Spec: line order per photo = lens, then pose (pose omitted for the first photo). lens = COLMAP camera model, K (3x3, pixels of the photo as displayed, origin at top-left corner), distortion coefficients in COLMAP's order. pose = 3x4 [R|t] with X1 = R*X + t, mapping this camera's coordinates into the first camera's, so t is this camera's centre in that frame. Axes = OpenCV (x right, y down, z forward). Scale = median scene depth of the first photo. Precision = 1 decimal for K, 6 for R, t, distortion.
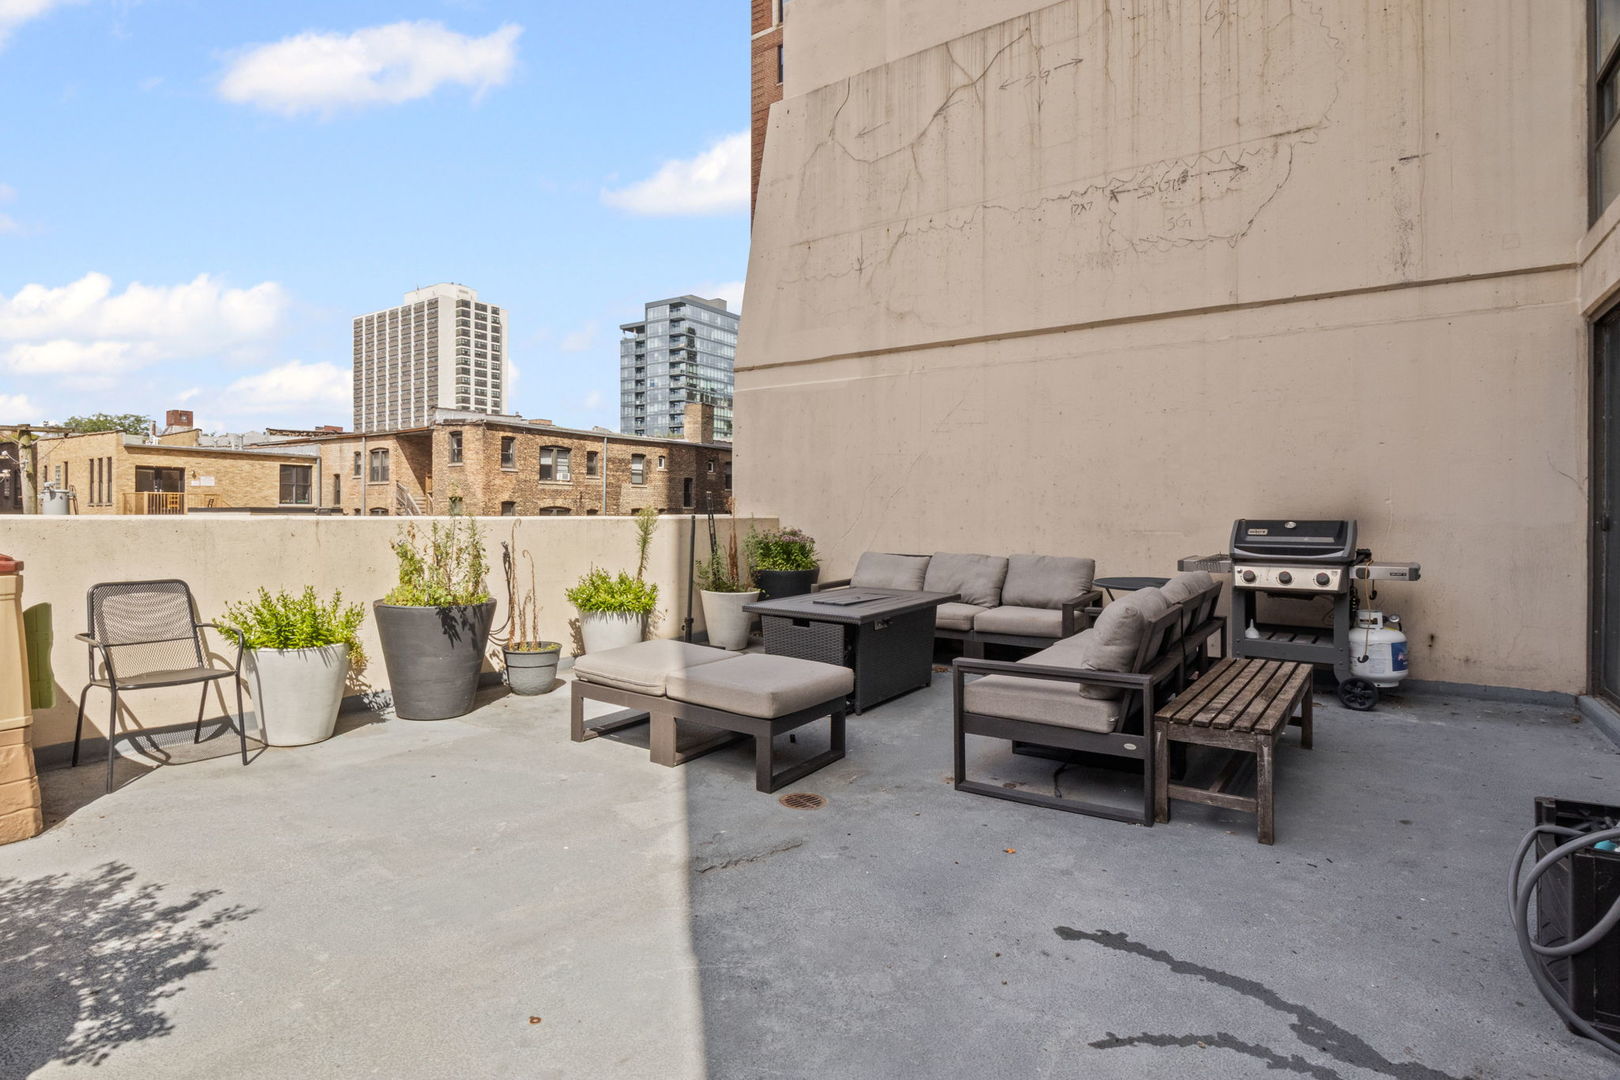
lens RADIAL K [[817.1, 0, 811.9], [0, 817.1, 526.9], [0, 0, 1]] dist [-0.001800, -0.000137]
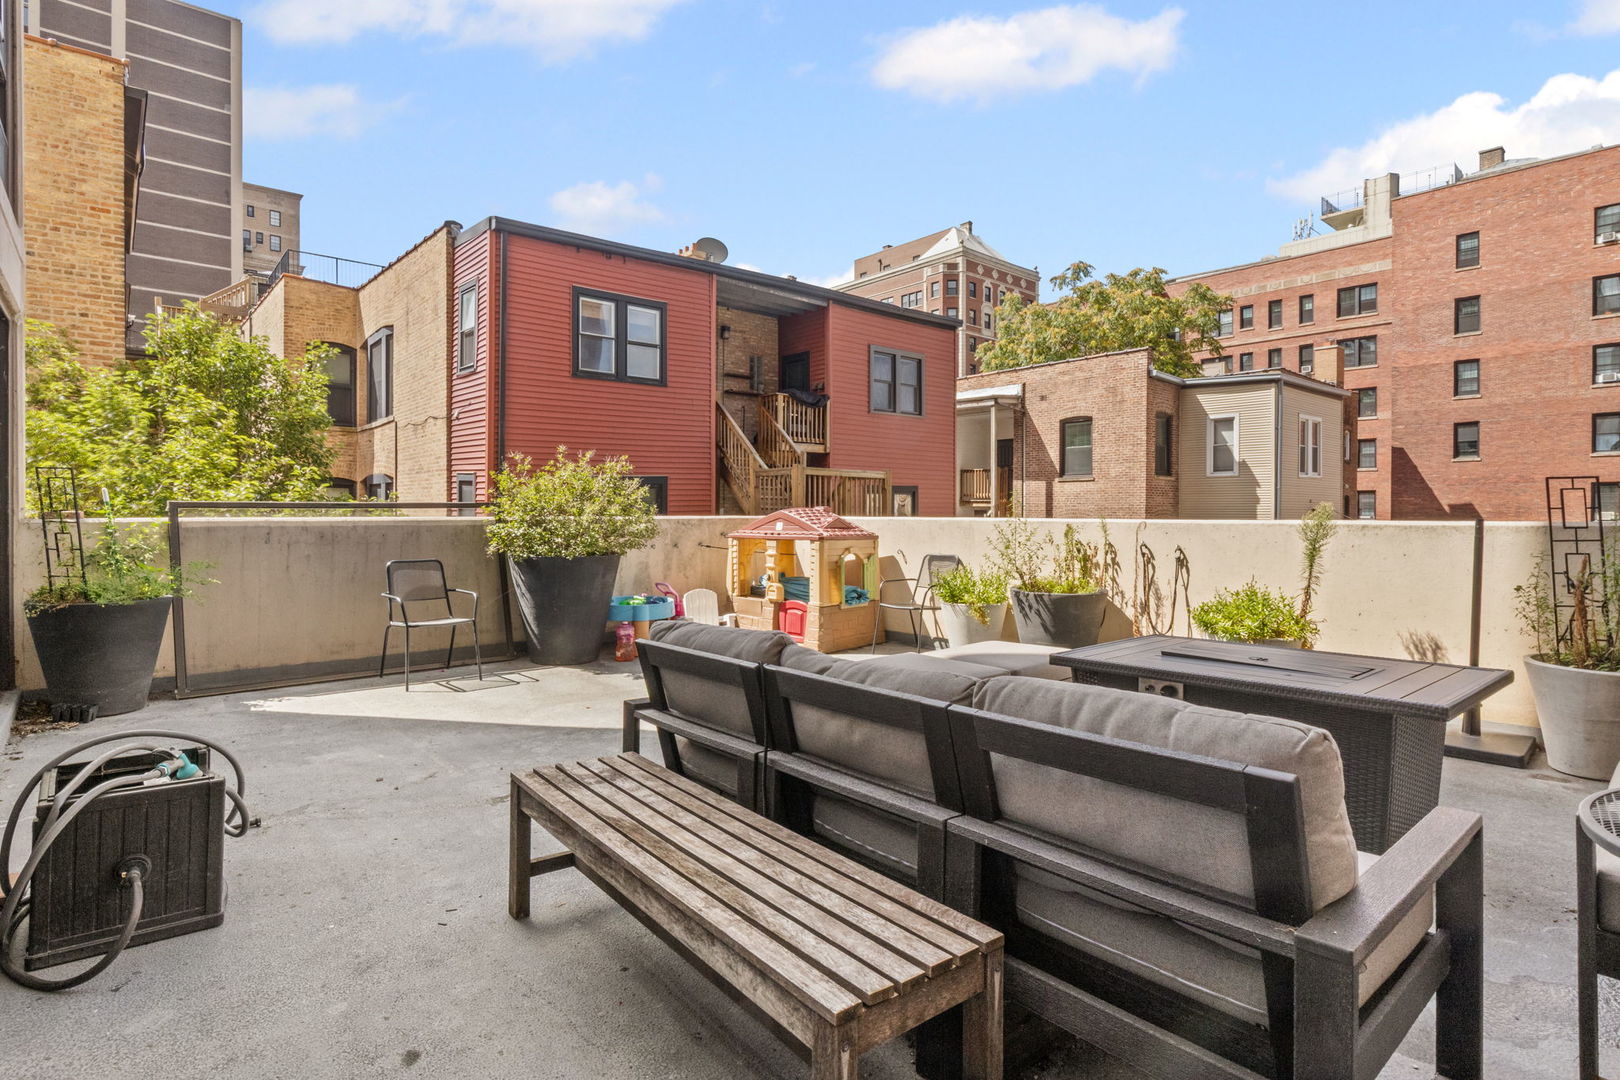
lens RADIAL K [[817.1, 0, 801.8], [0, 817.1, 523.7], [0, 0, 1]] dist [-0.001800, -0.000137]
pose [[-0.275147, 0.003071, -0.961397, 1.289880], [-0.015385, 0.999853, 0.007597, -0.015554], [0.961279, 0.016882, -0.275060, 1.521361]]
